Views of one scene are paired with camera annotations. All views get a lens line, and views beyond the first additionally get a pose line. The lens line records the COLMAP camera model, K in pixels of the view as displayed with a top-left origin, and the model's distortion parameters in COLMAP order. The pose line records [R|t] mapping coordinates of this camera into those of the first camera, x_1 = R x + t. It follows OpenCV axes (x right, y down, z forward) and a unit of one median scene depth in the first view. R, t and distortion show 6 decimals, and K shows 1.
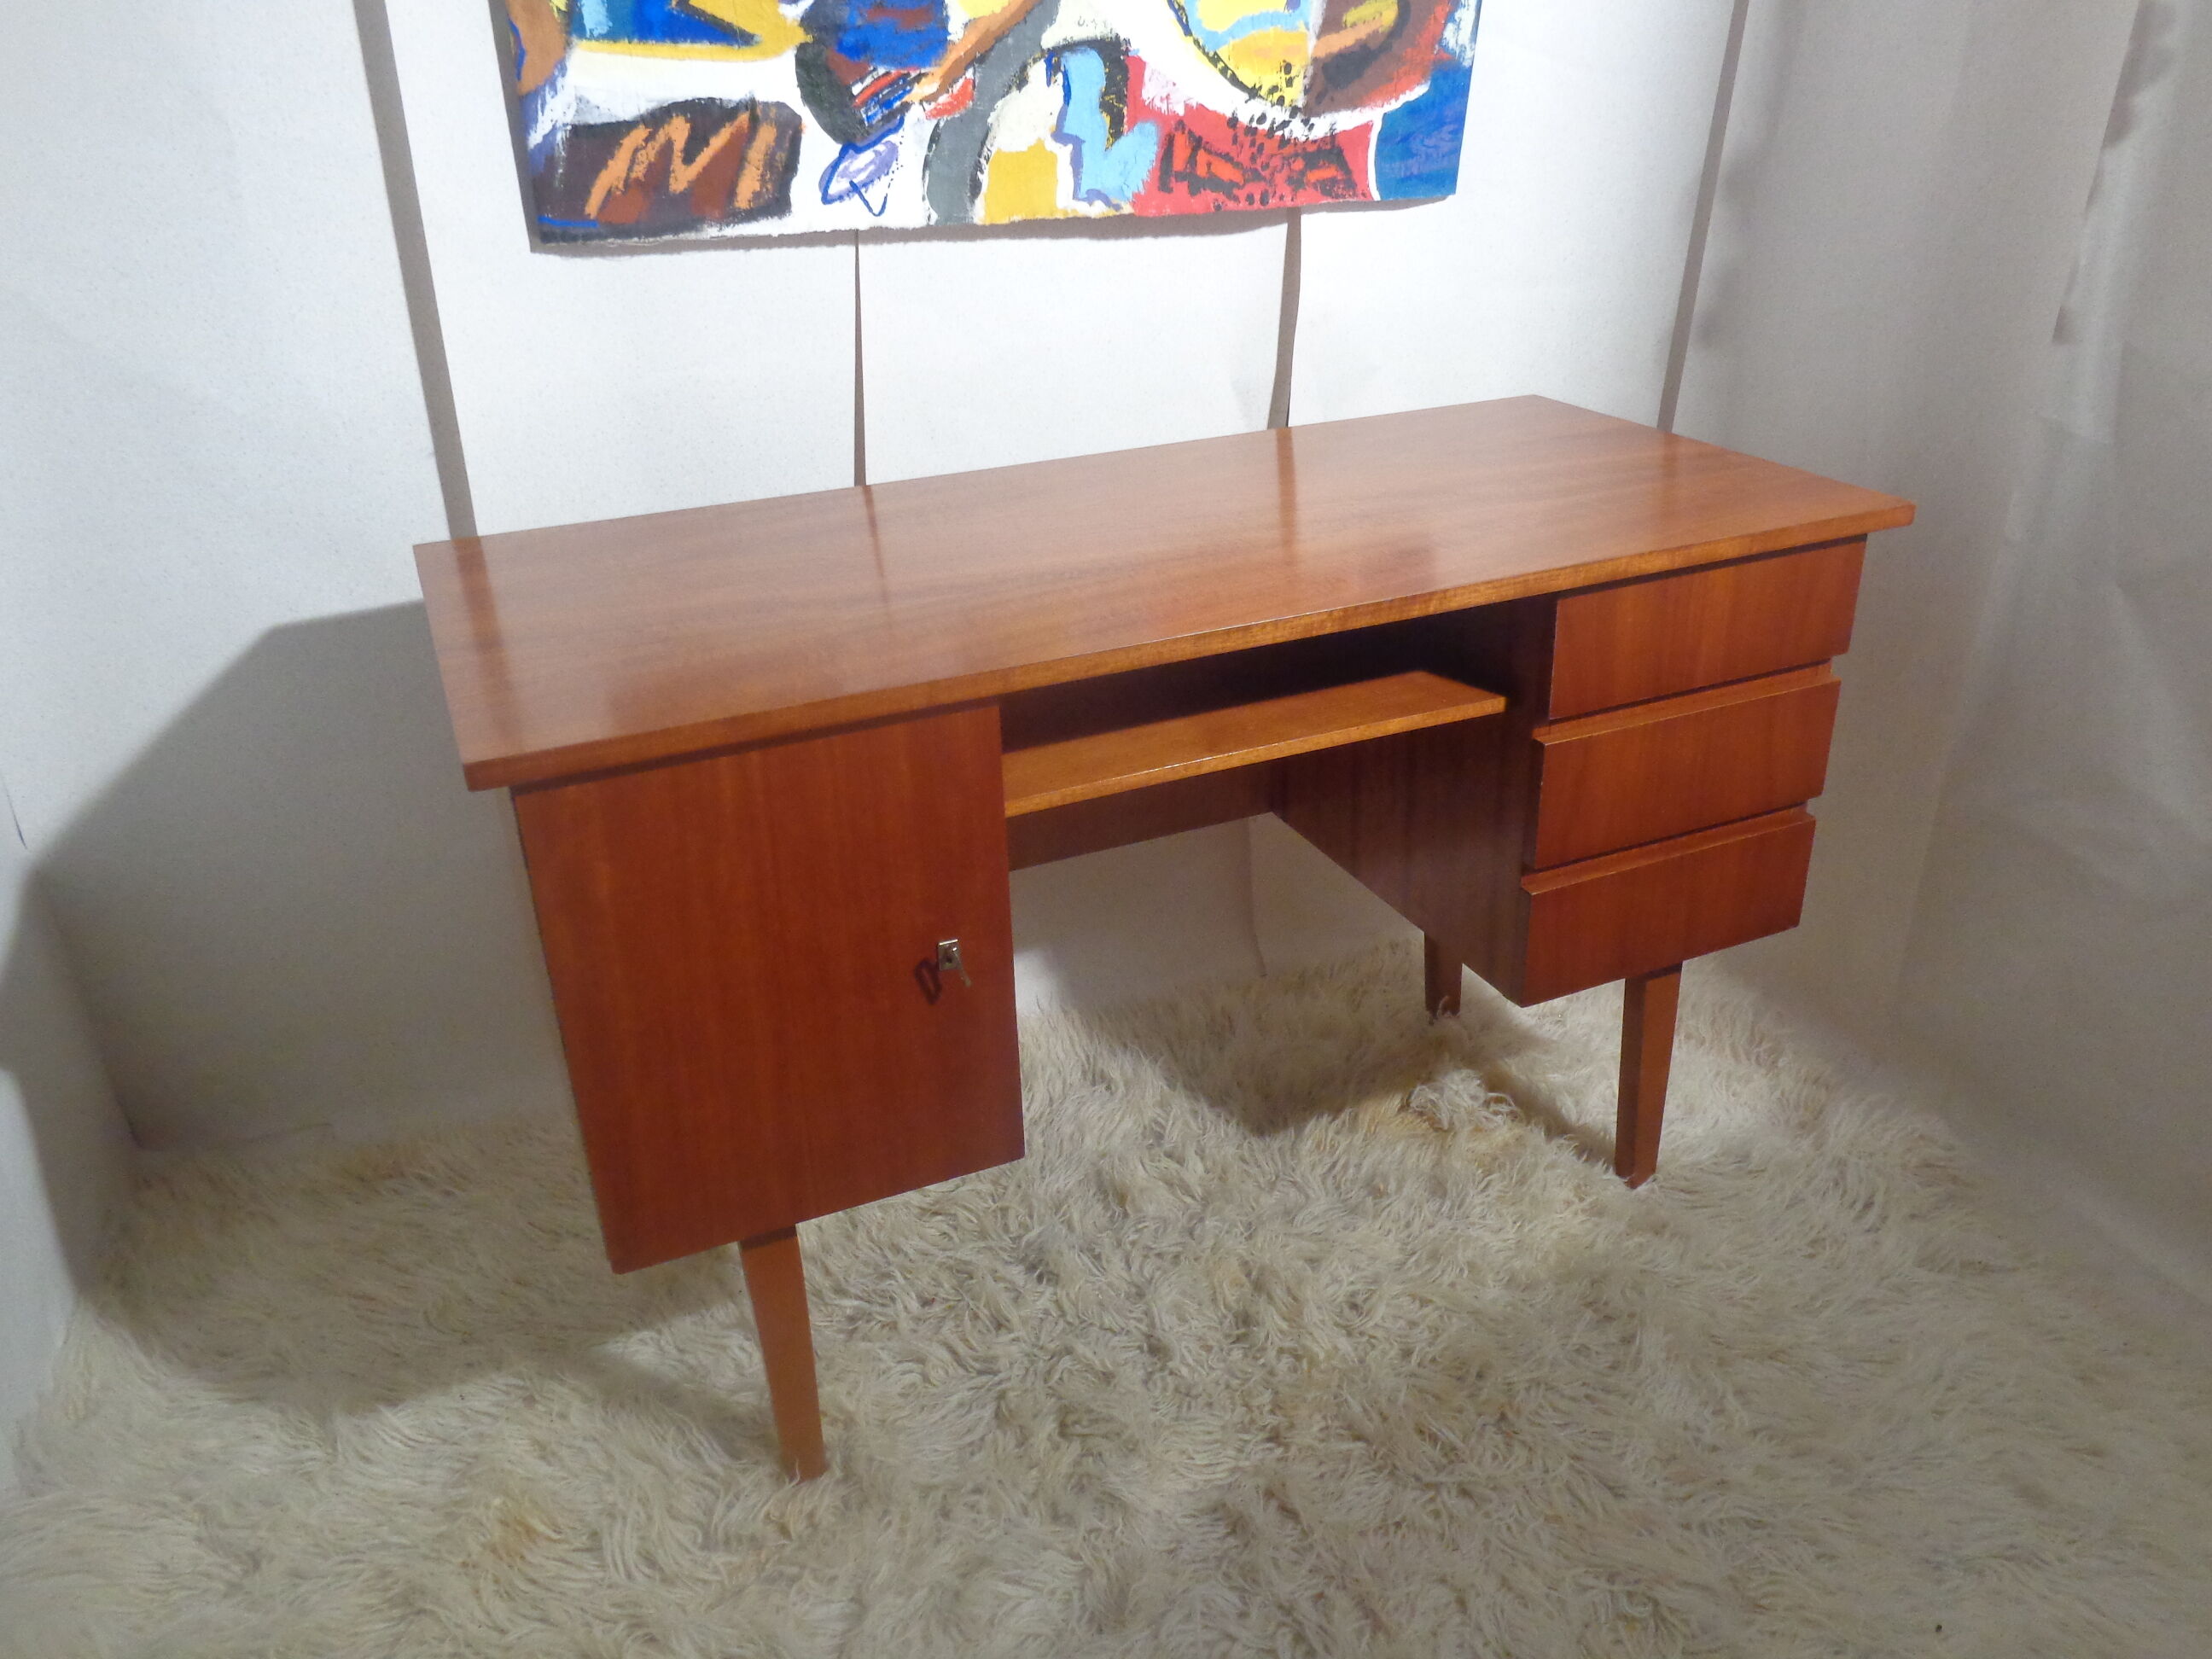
lens RADIAL K [[1657.1, 0, 1098.1], [0, 1657.1, 825.3], [0, 0, 1]] dist [-0.009590, 0.009591]
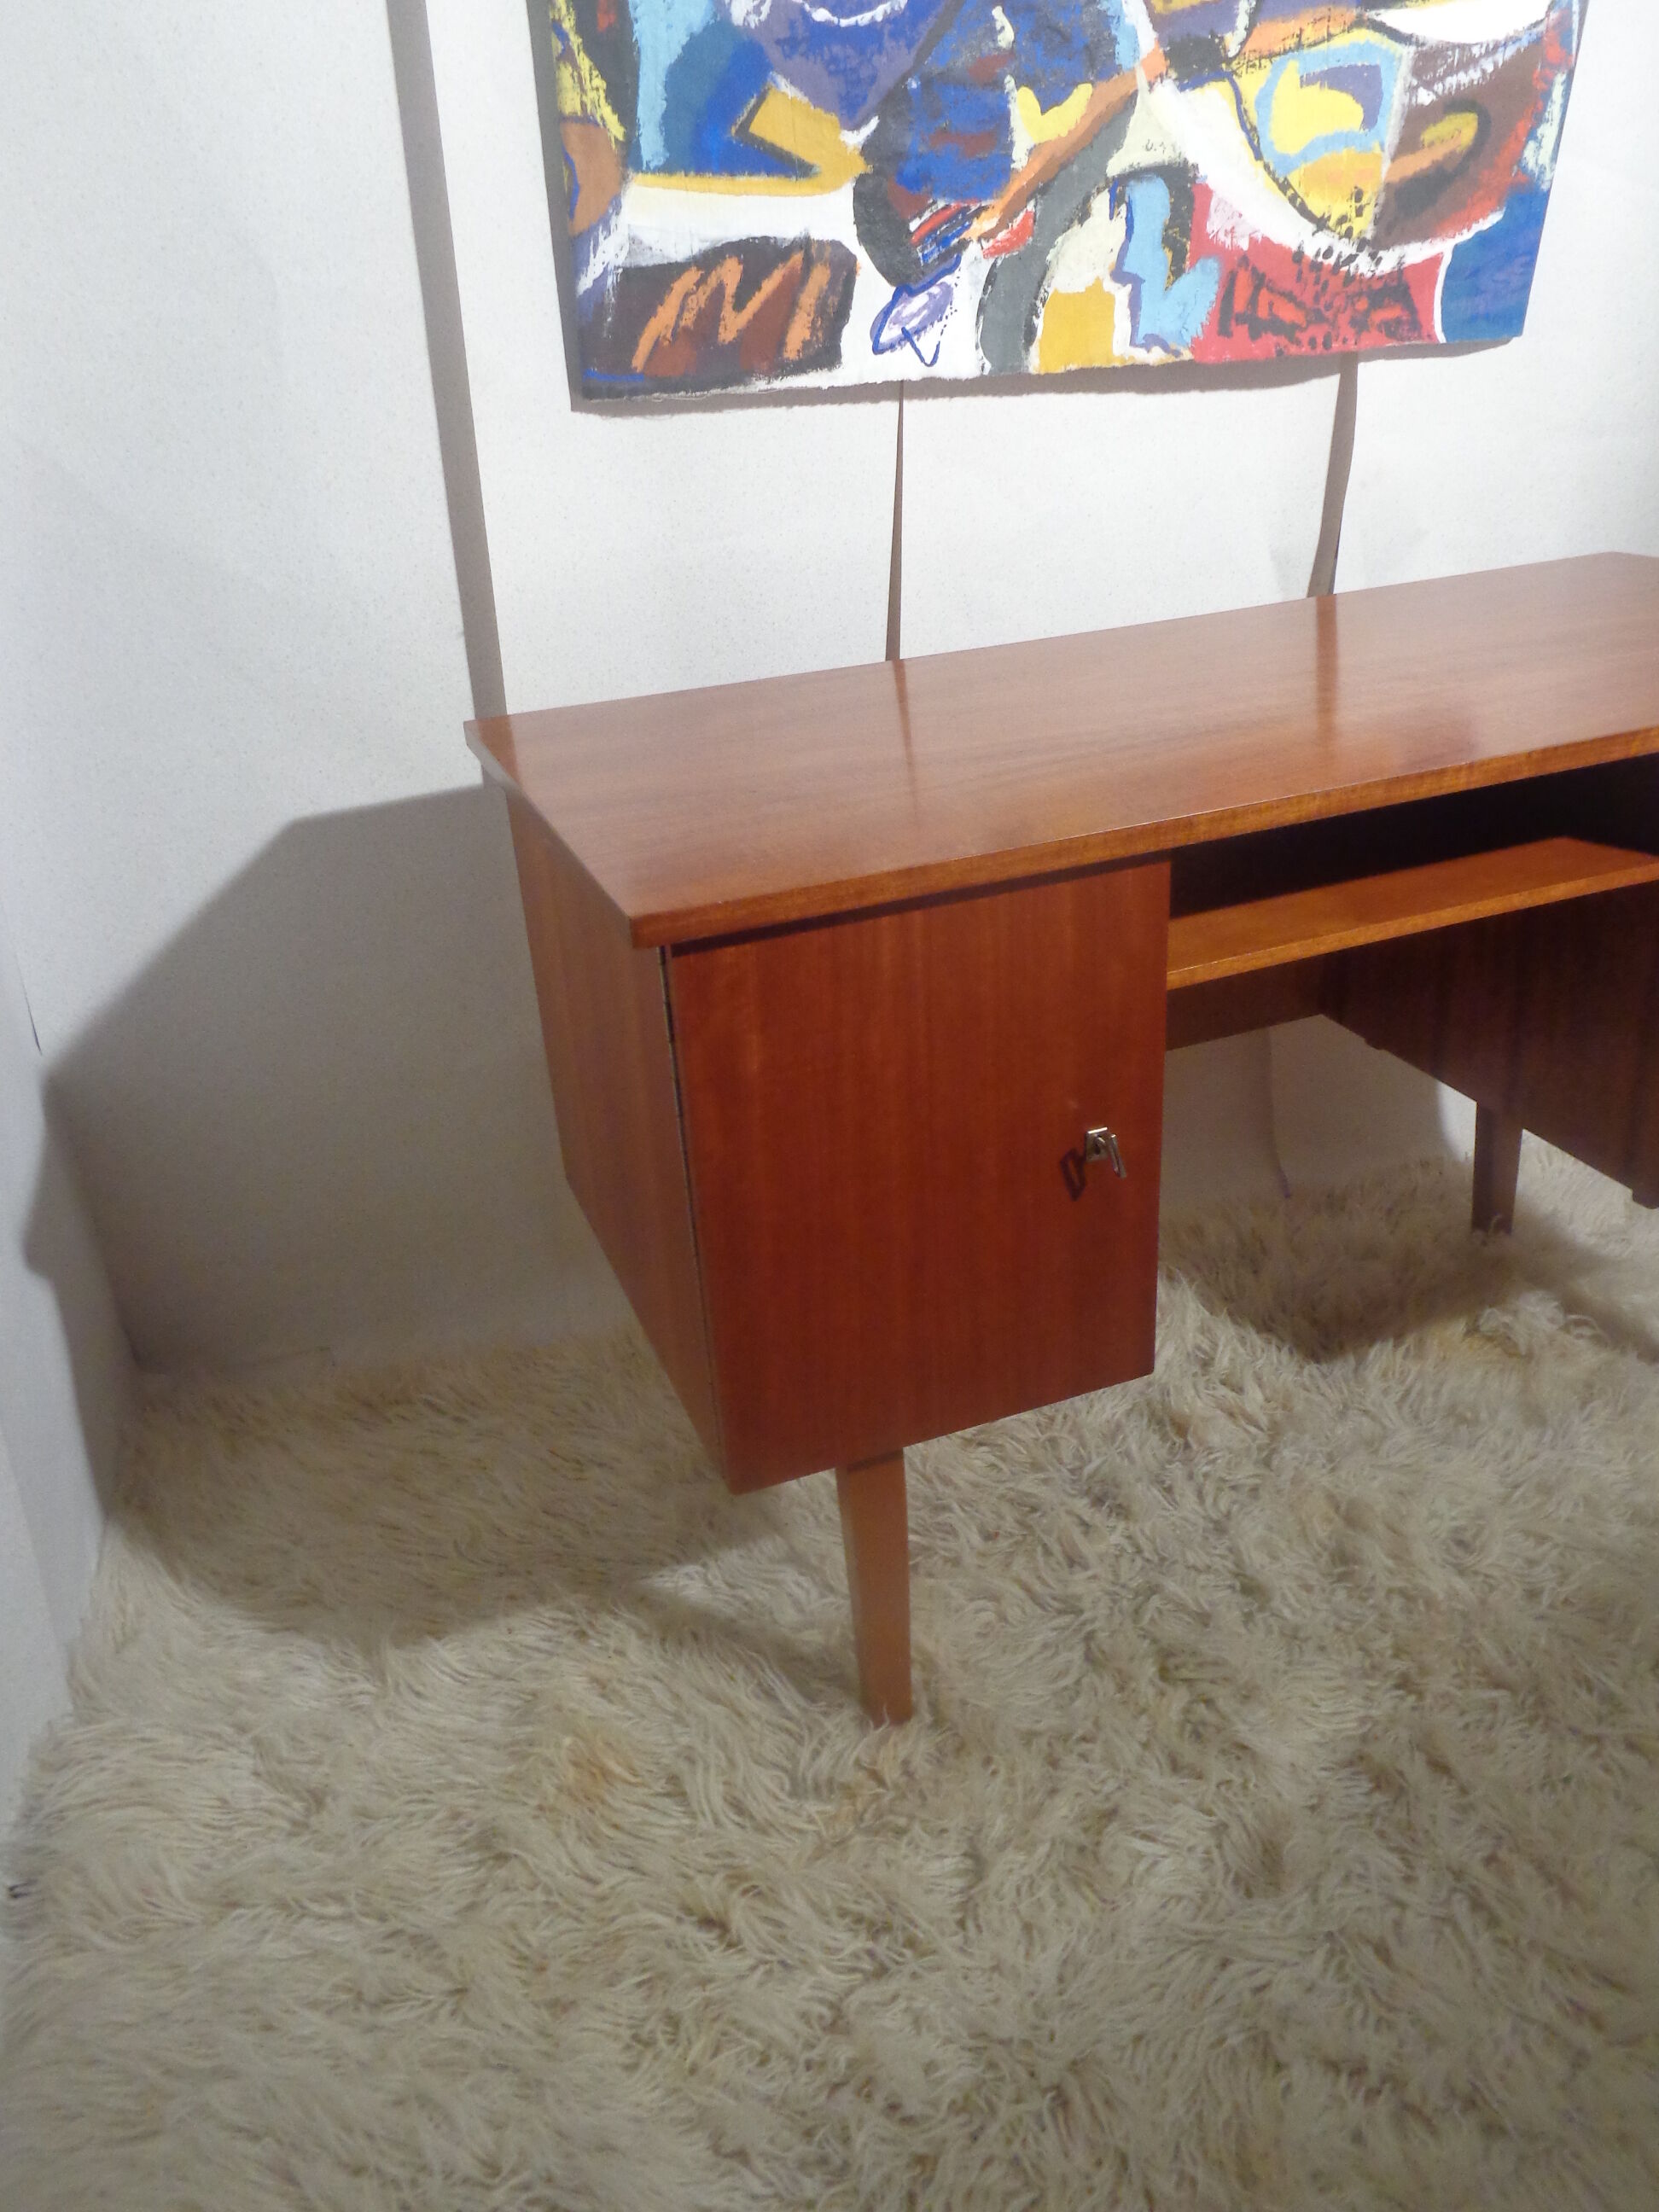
lens RADIAL K [[1657.1, 0, 807.8], [0, 1657.1, 1089.3], [0, 0, 1]] dist [-0.009590, 0.009591]
pose [[0.997990, -0.009366, -0.062681, -0.145119], [0.009545, 0.999951, 0.002562, 0.034352], [0.062654, -0.003155, 0.998030, 0.067748]]
